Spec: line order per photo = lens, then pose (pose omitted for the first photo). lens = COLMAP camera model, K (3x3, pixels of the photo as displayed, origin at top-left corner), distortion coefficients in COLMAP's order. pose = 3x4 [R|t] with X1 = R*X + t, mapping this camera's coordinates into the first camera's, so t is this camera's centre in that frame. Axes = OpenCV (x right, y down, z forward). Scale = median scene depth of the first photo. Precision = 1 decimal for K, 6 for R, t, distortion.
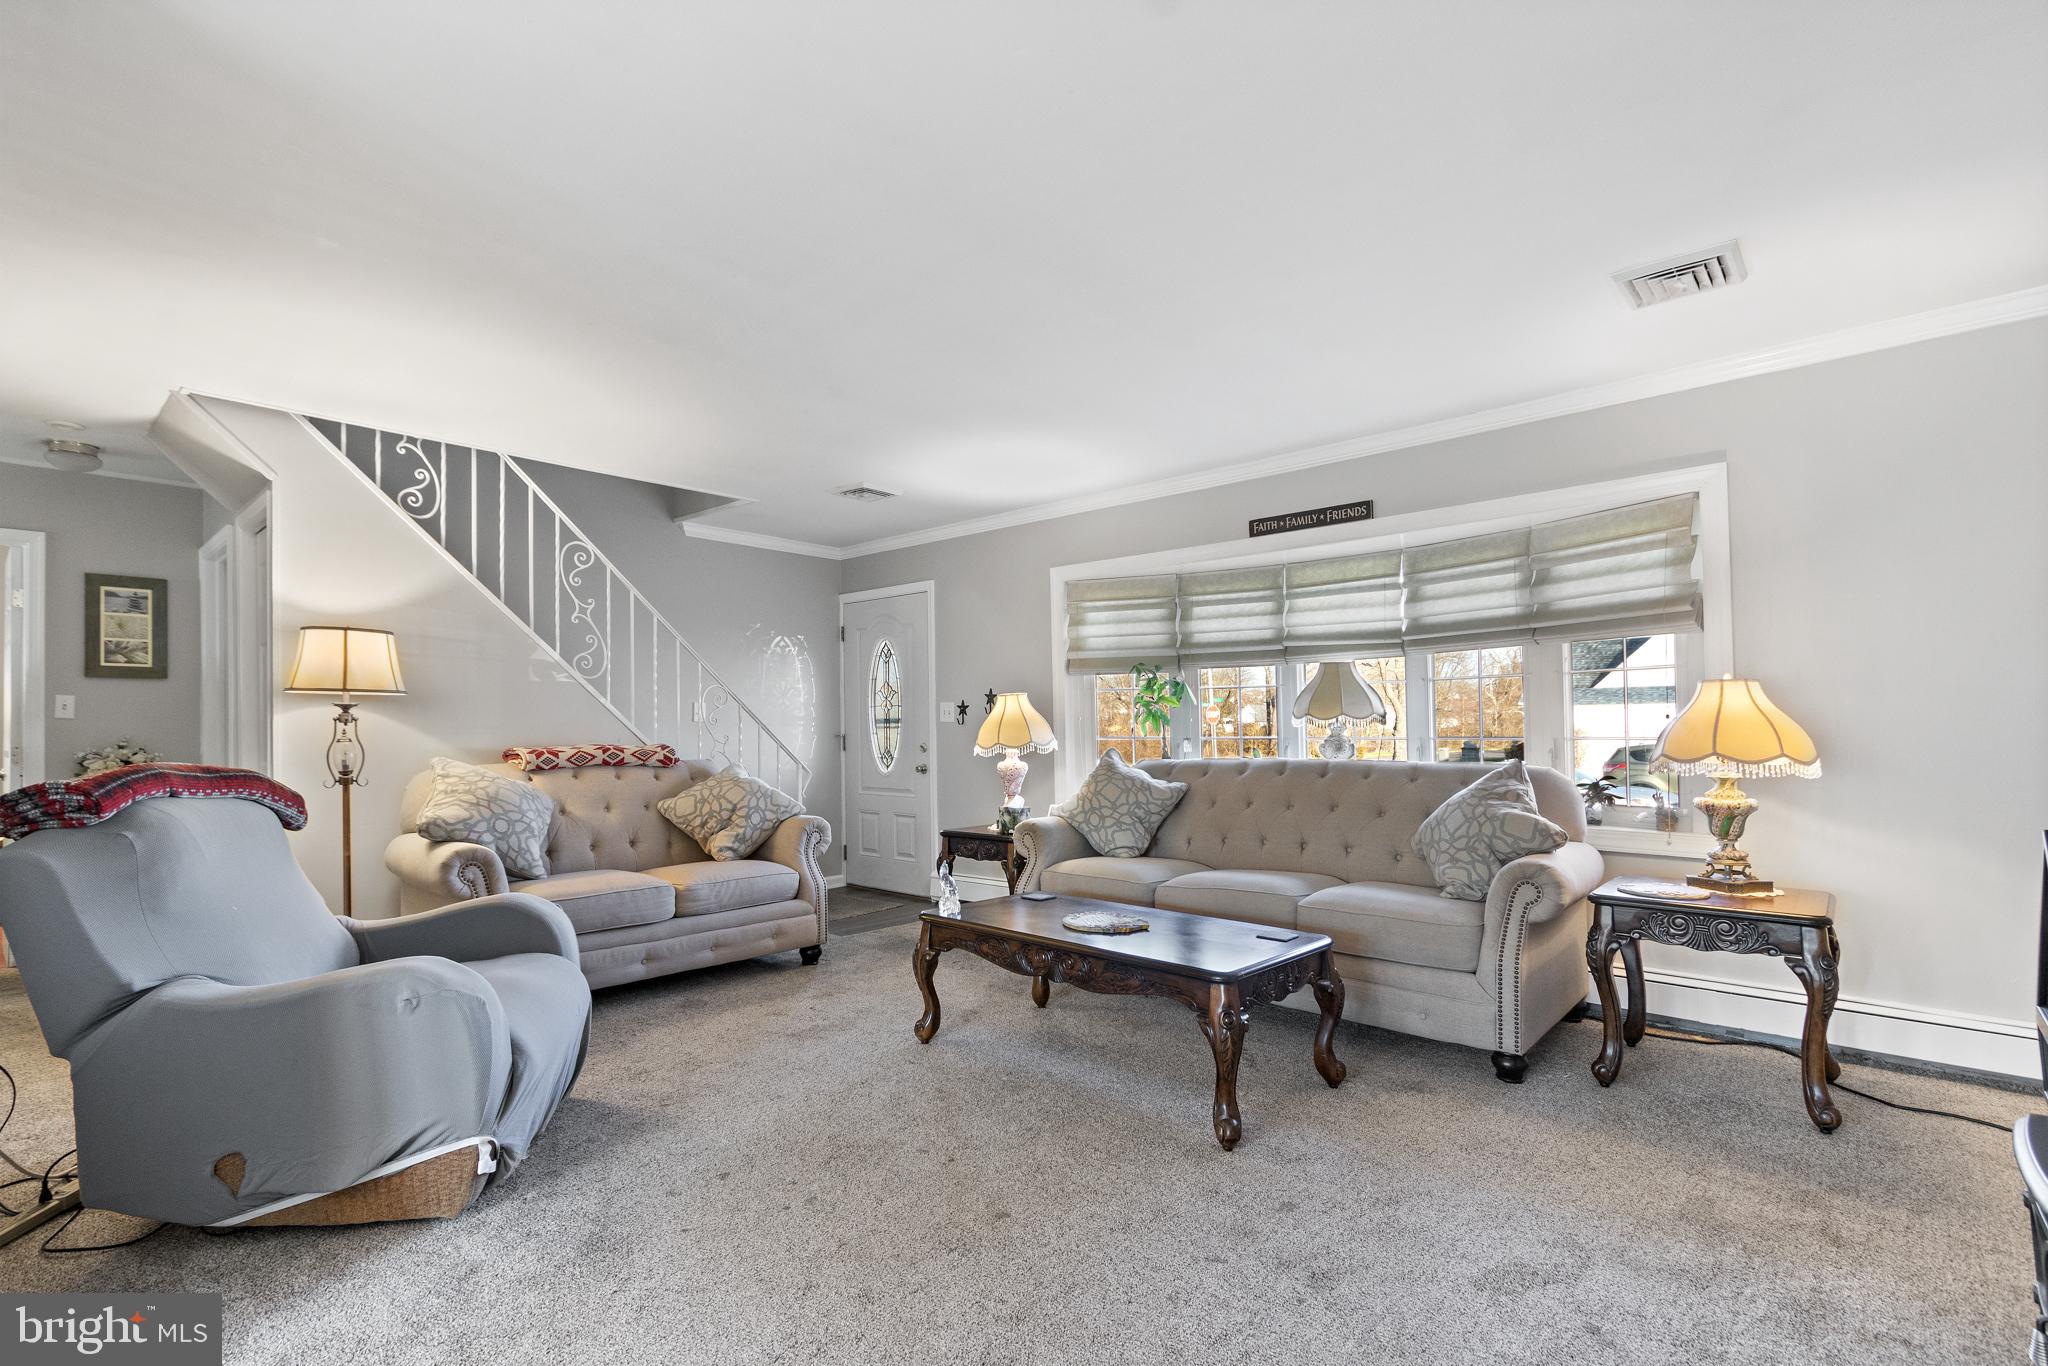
lens RADIAL K [[973.5, 0, 1022.0], [0, 973.5, 695.1], [0, 0, 1]] dist [0.000990, 0.000377]
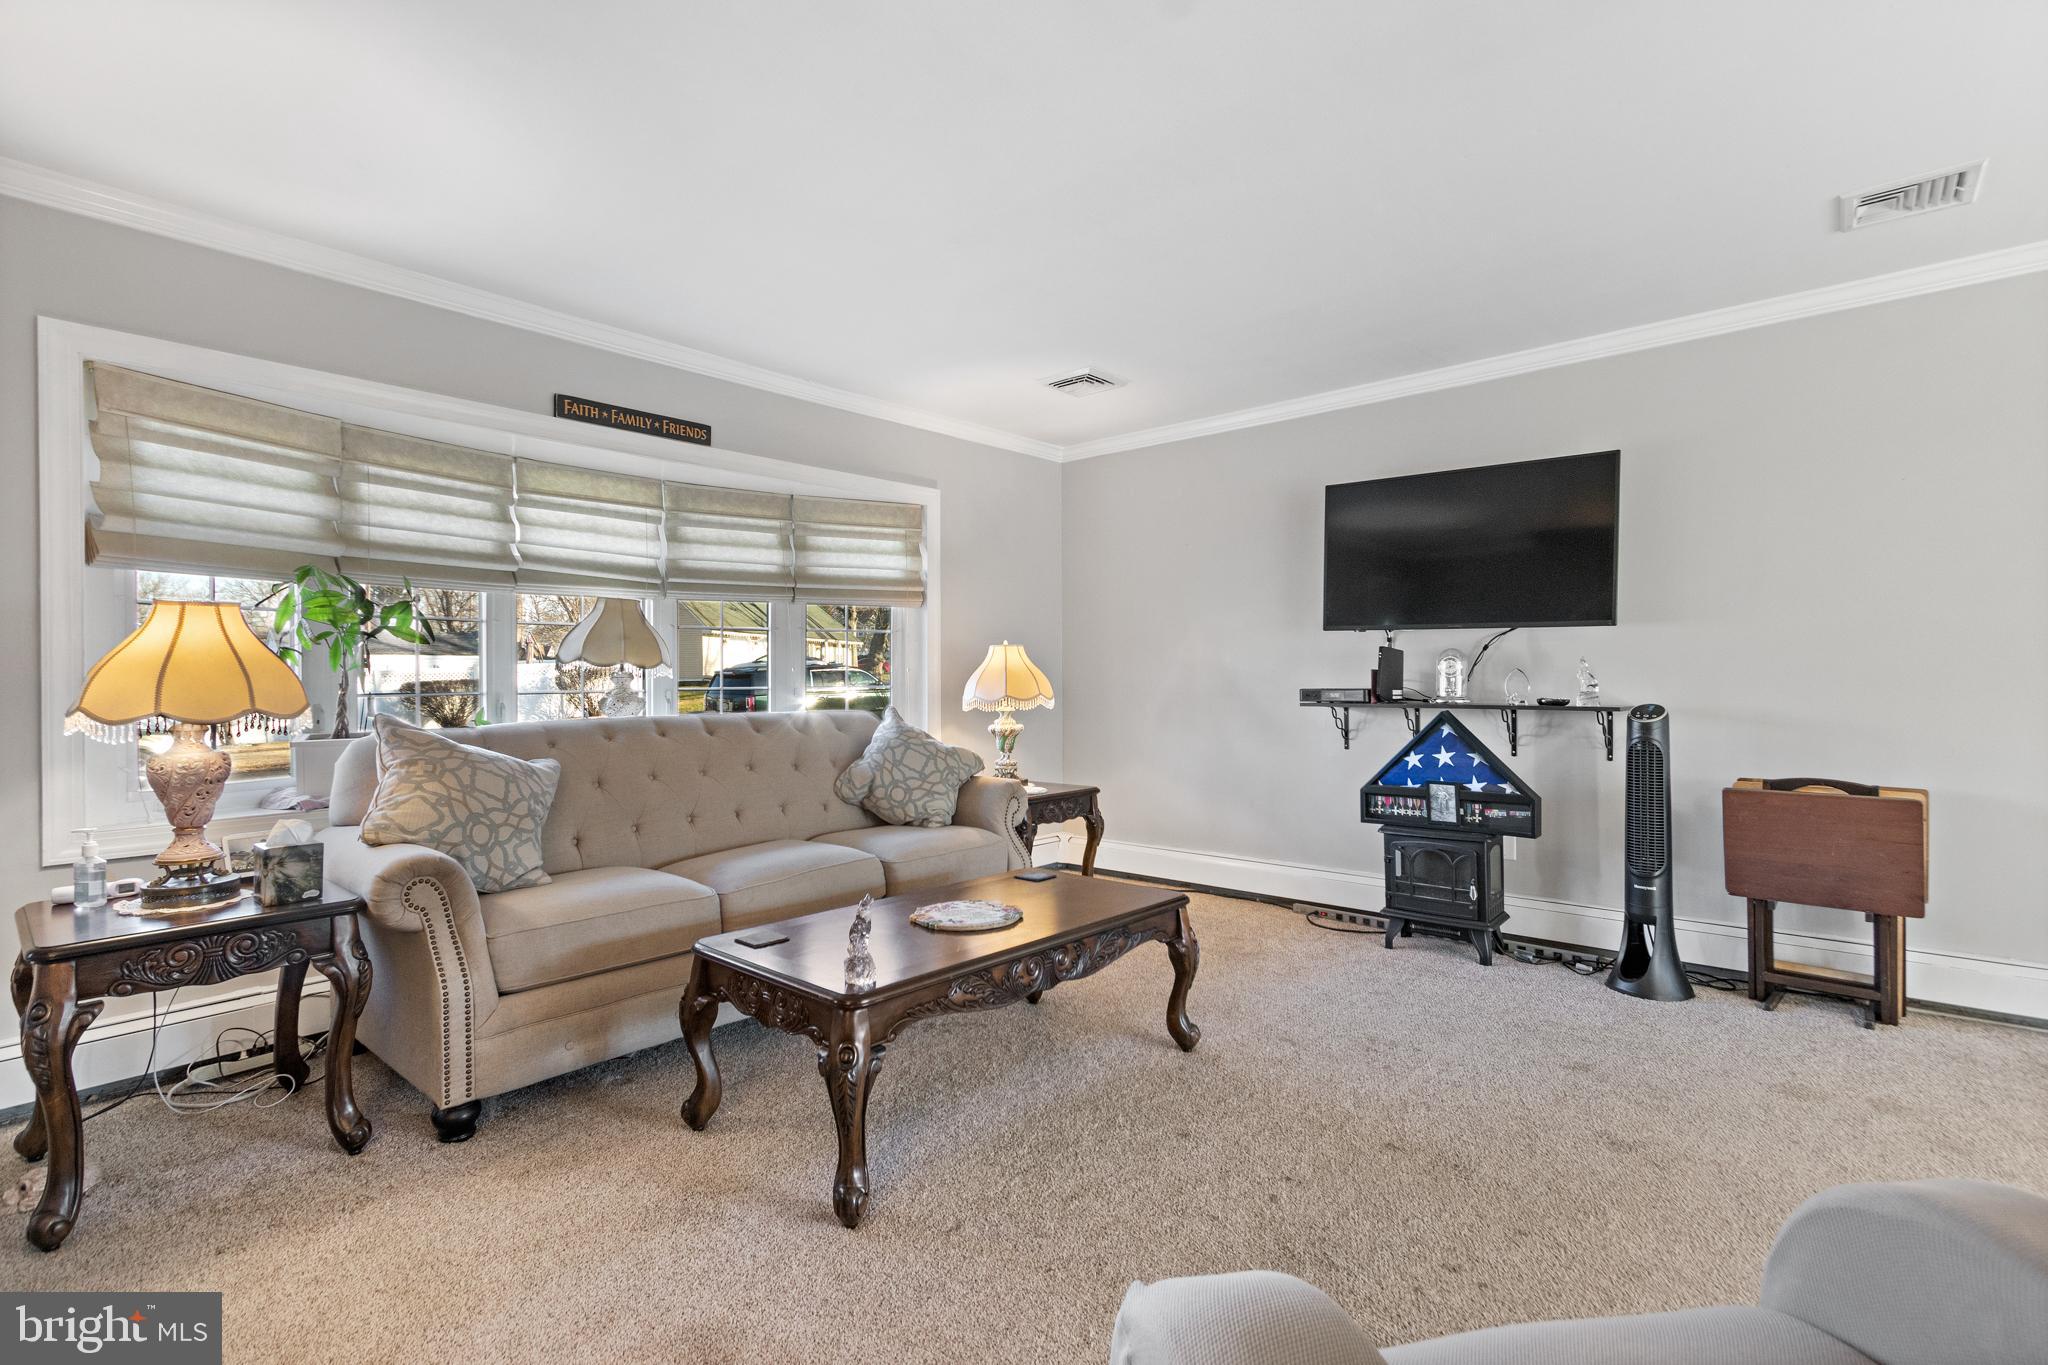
lens RADIAL K [[959.6, 0, 990.6], [0, 959.6, 684.0], [0, 0, 1]] dist [0.002193, 0.000455]
pose [[-0.001323, -0.006081, 0.999981, -0.507224], [-0.034744, 0.999378, 0.006032, 0.023172], [-0.999395, -0.034736, -0.001533, 0.698779]]
